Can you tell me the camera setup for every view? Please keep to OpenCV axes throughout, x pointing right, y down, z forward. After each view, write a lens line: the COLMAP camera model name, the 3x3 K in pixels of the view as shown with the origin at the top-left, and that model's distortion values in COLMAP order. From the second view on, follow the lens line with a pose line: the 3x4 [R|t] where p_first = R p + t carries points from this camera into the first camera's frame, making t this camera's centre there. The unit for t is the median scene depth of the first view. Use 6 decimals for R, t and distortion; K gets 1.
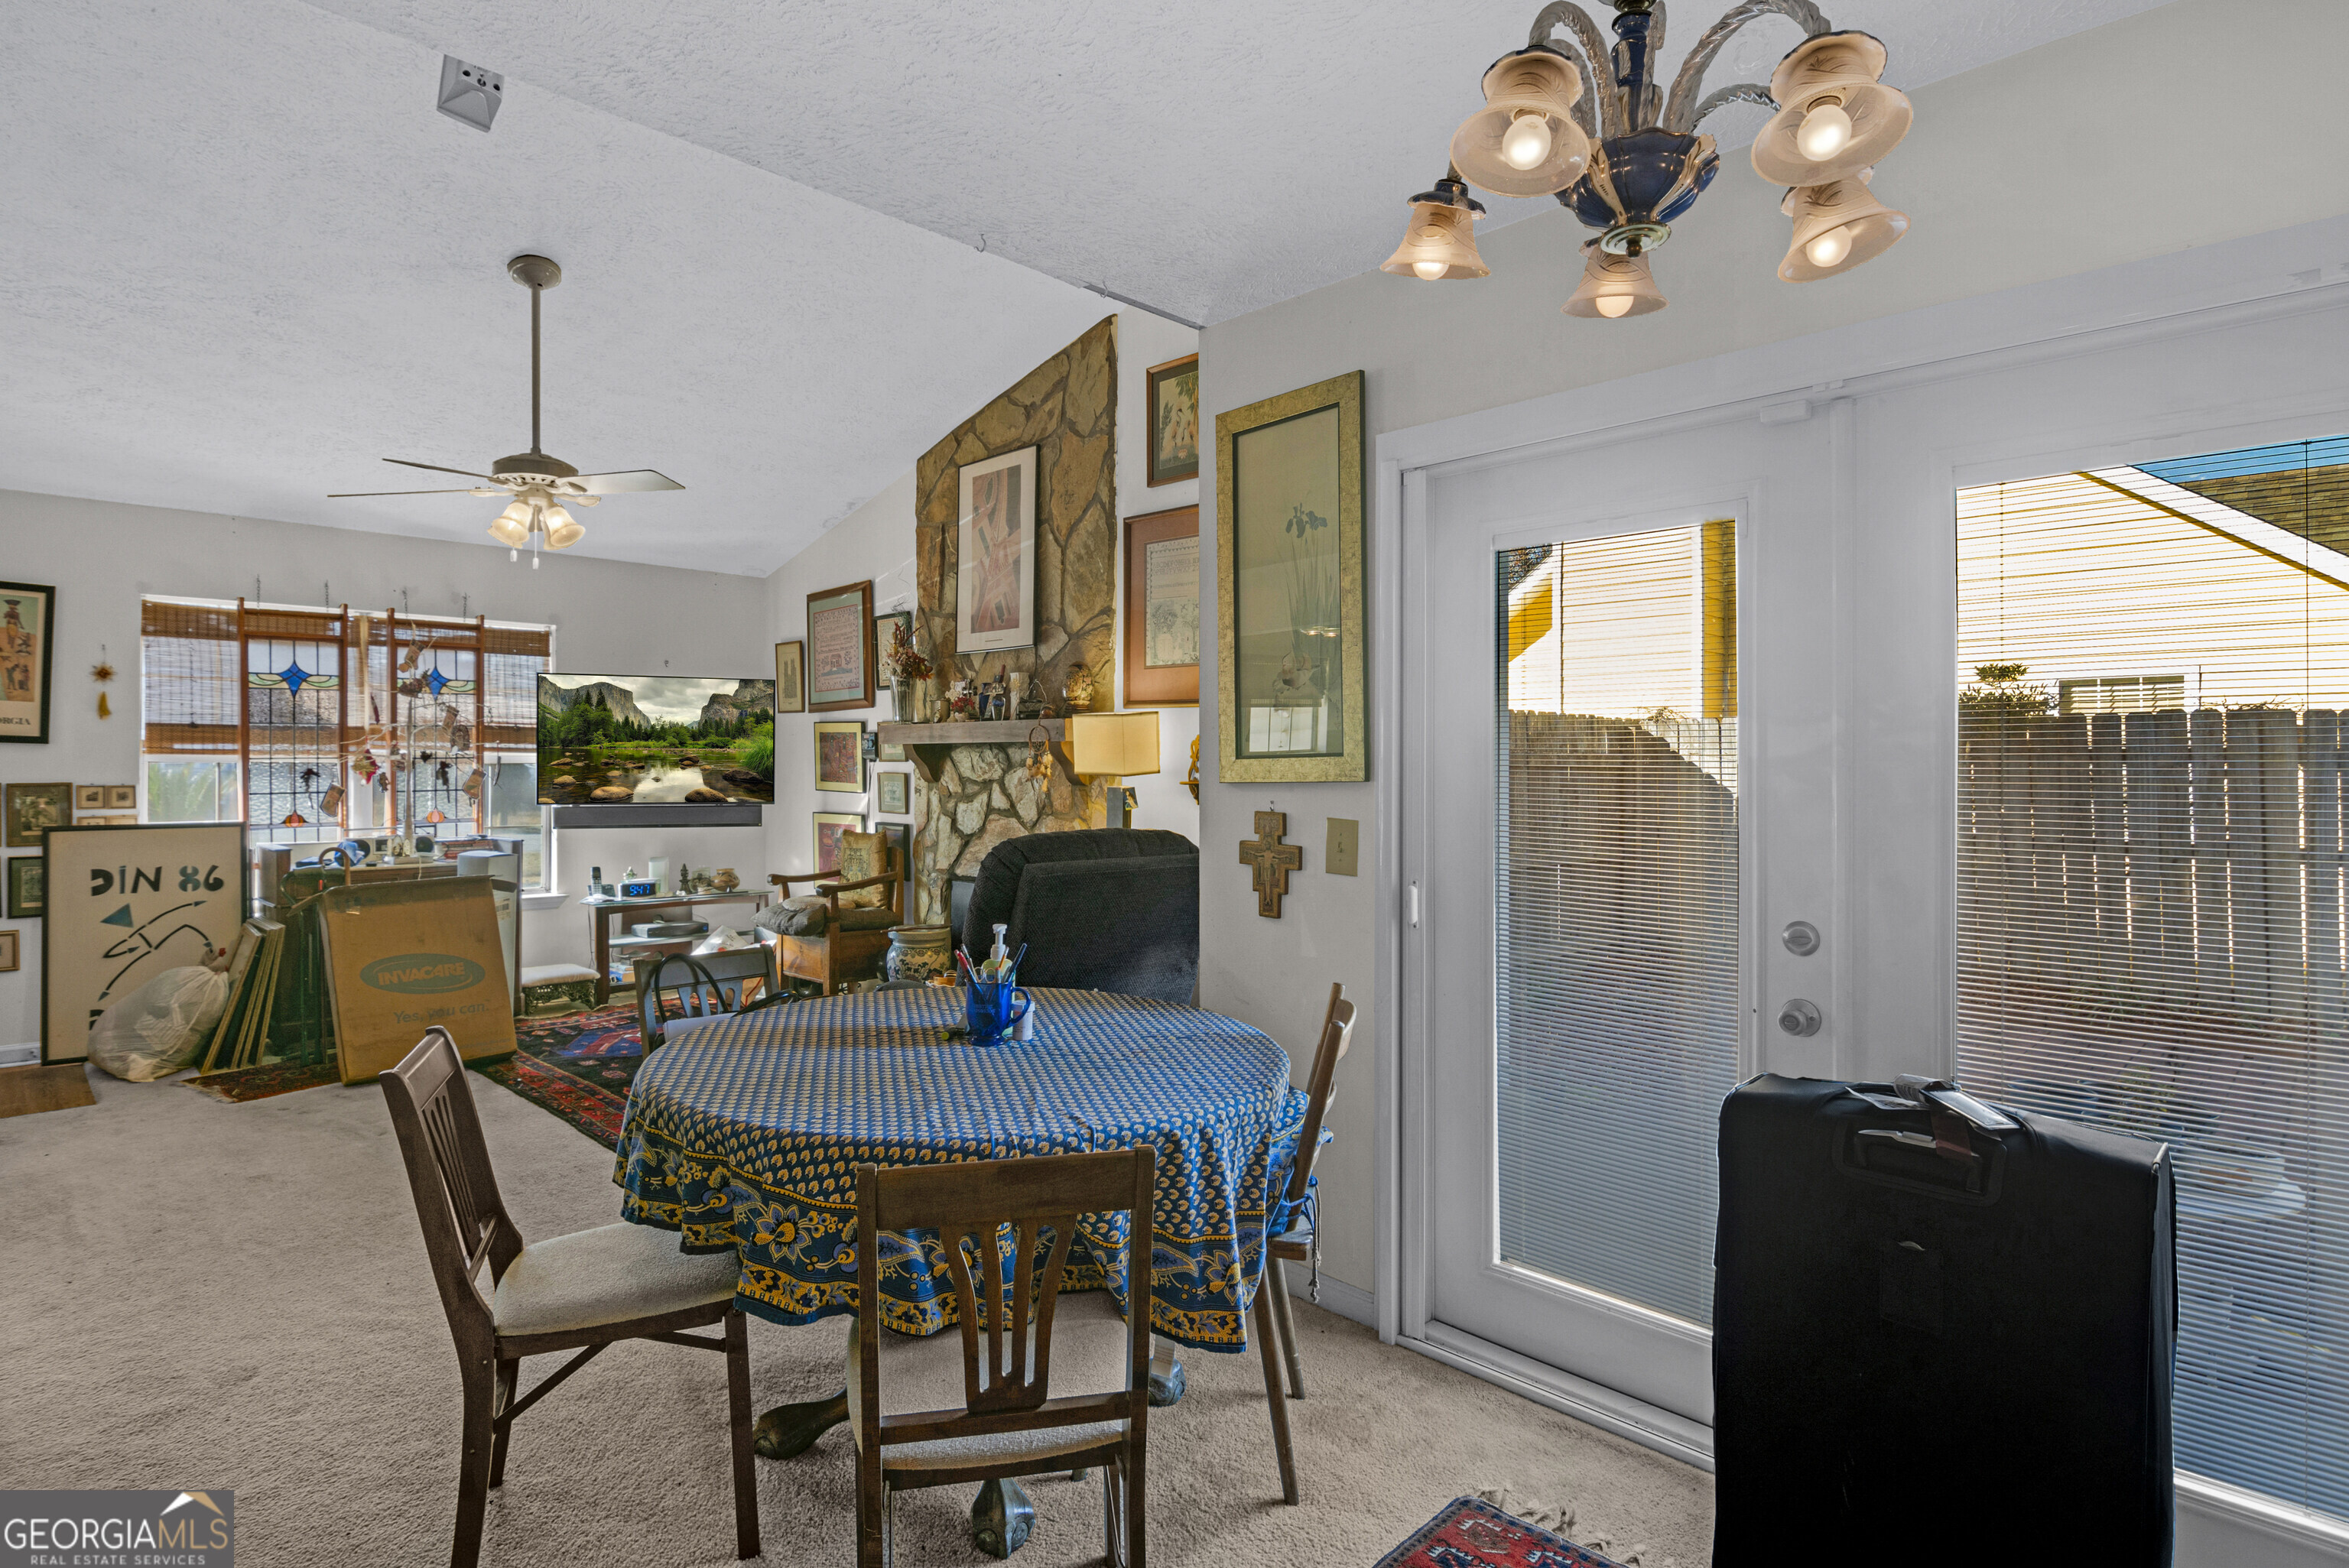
lens RADIAL K [[1202.7, 0, 1175.4], [0, 1202.7, 777.2], [0, 0, 1]] dist [-0.003896, -0.000180]
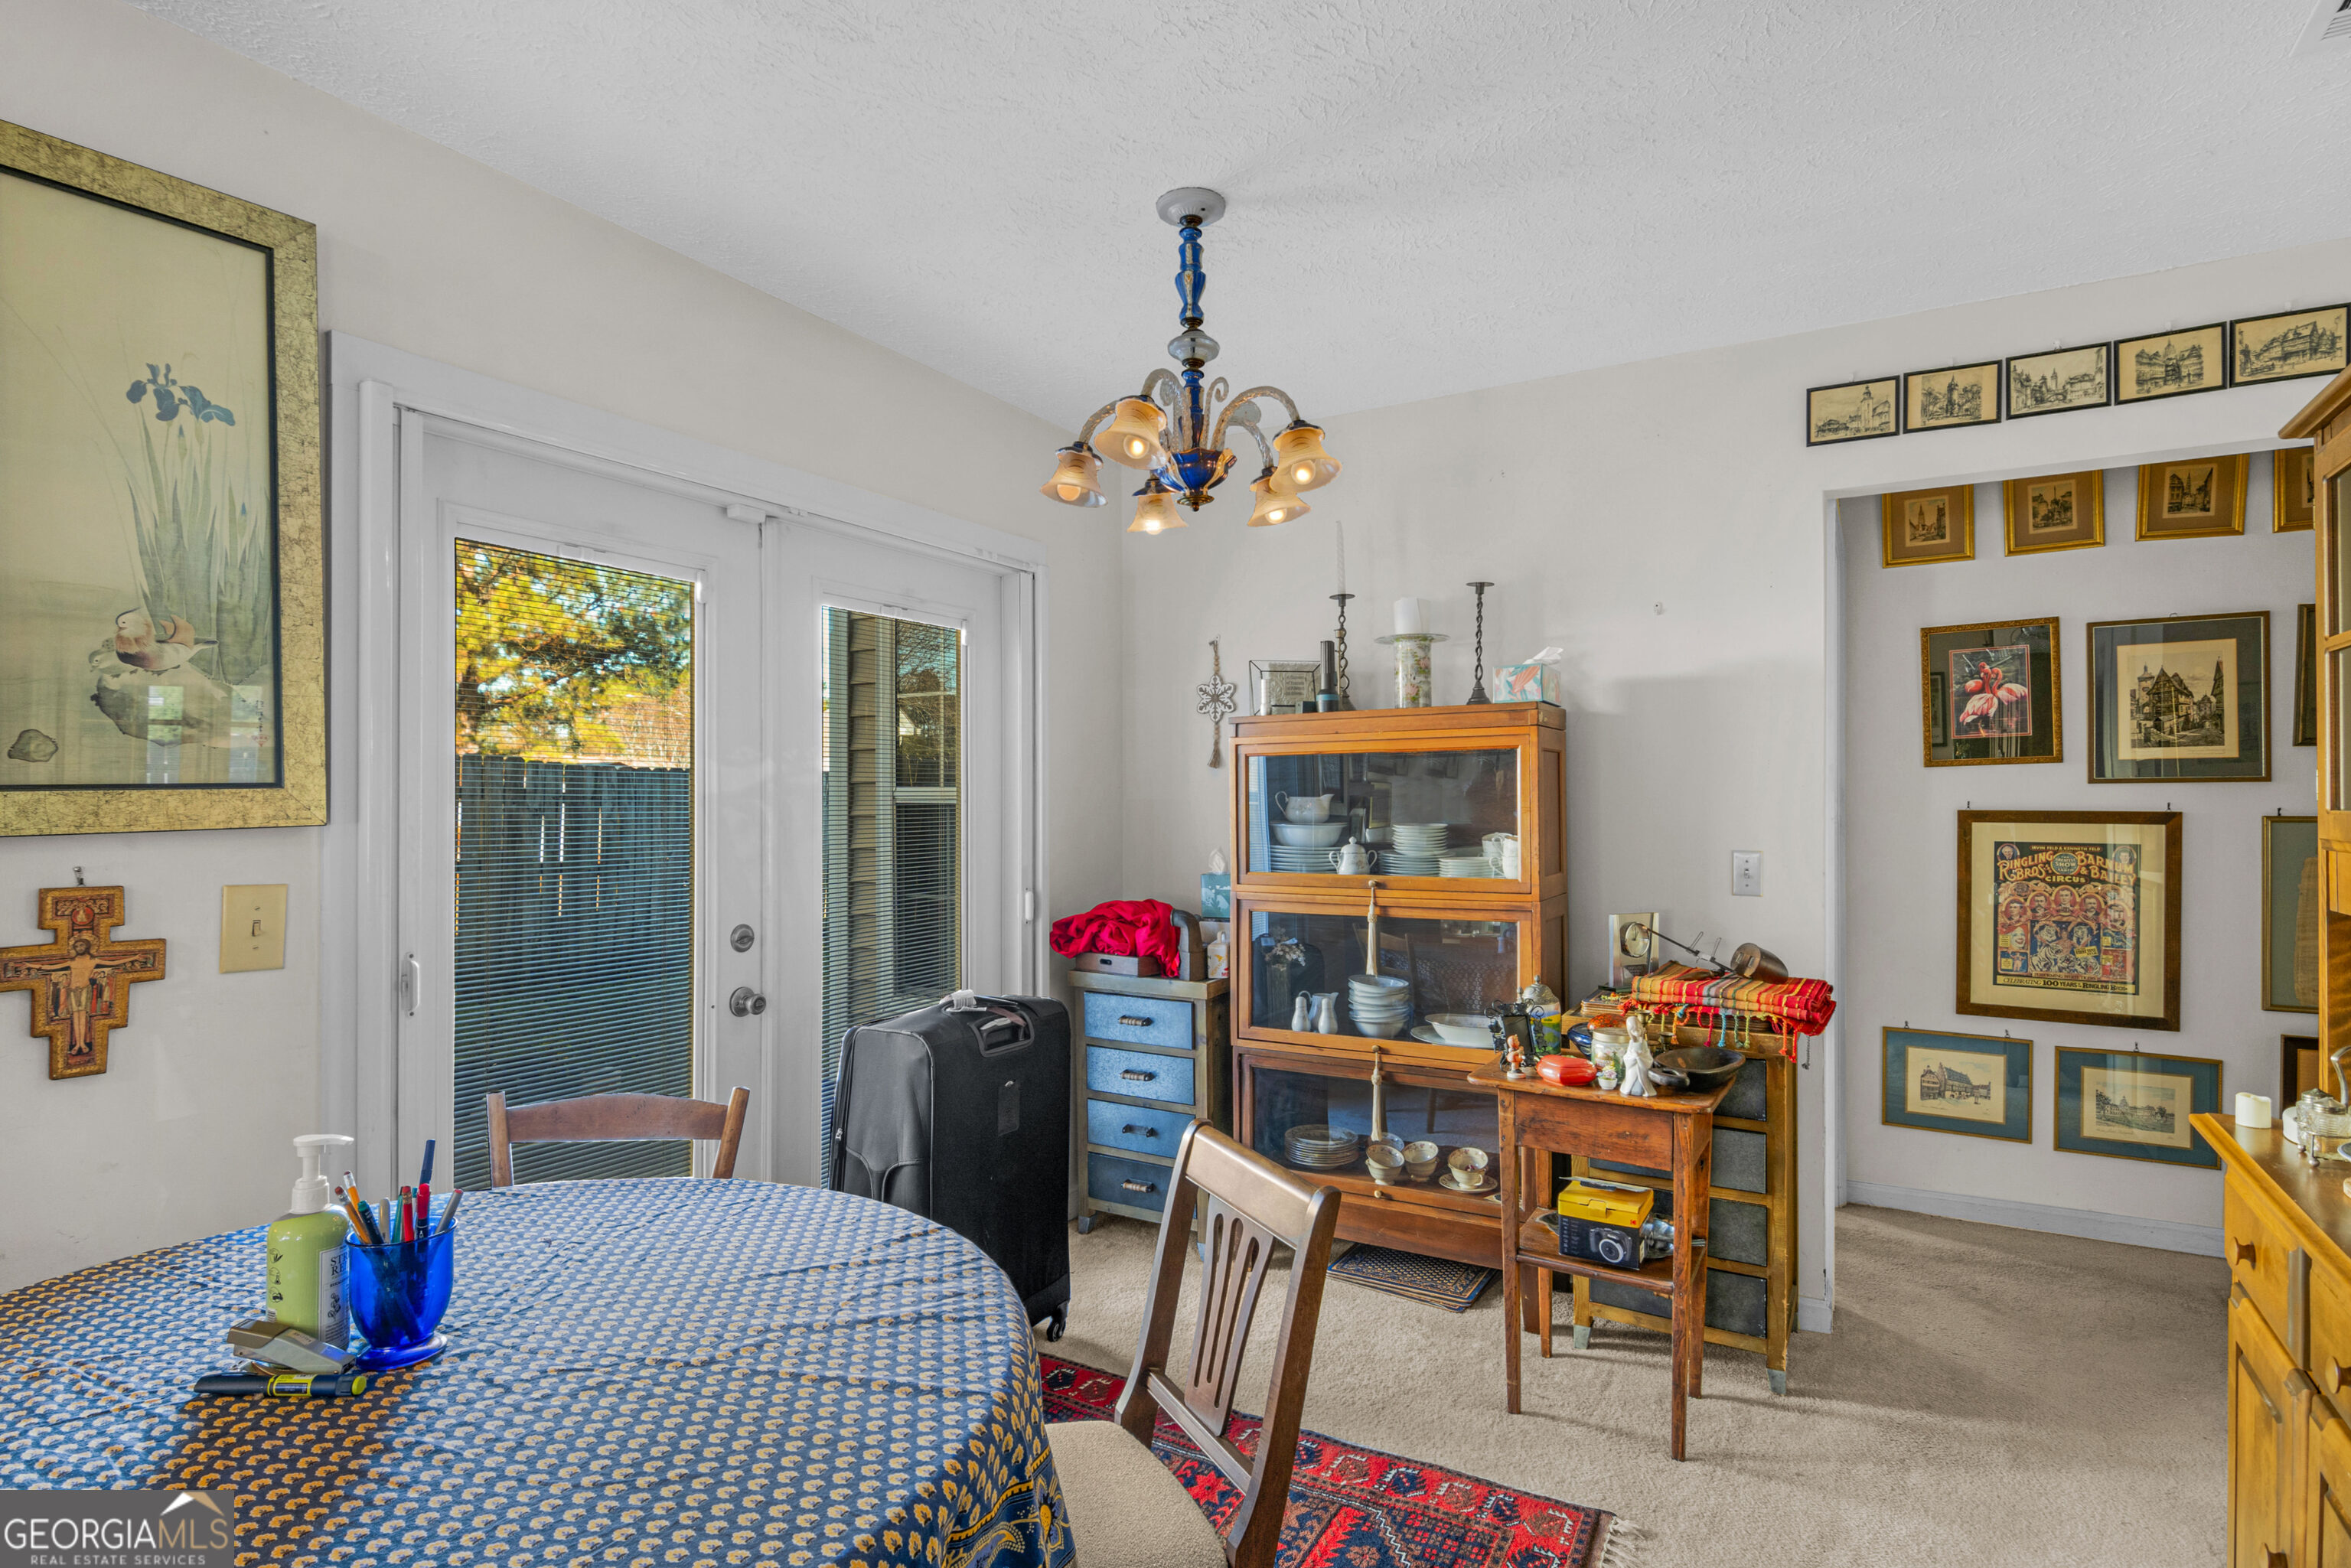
lens RADIAL K [[1203.8, 0, 1176.0], [0, 1203.8, 786.0], [0, 0, 1]] dist [-0.003896, -0.000180]
pose [[-0.247888, 0.010083, 0.968736, -0.593506], [0.016993, 0.999837, -0.006059, -0.005481], [-0.968640, 0.014960, -0.248019, 0.660254]]
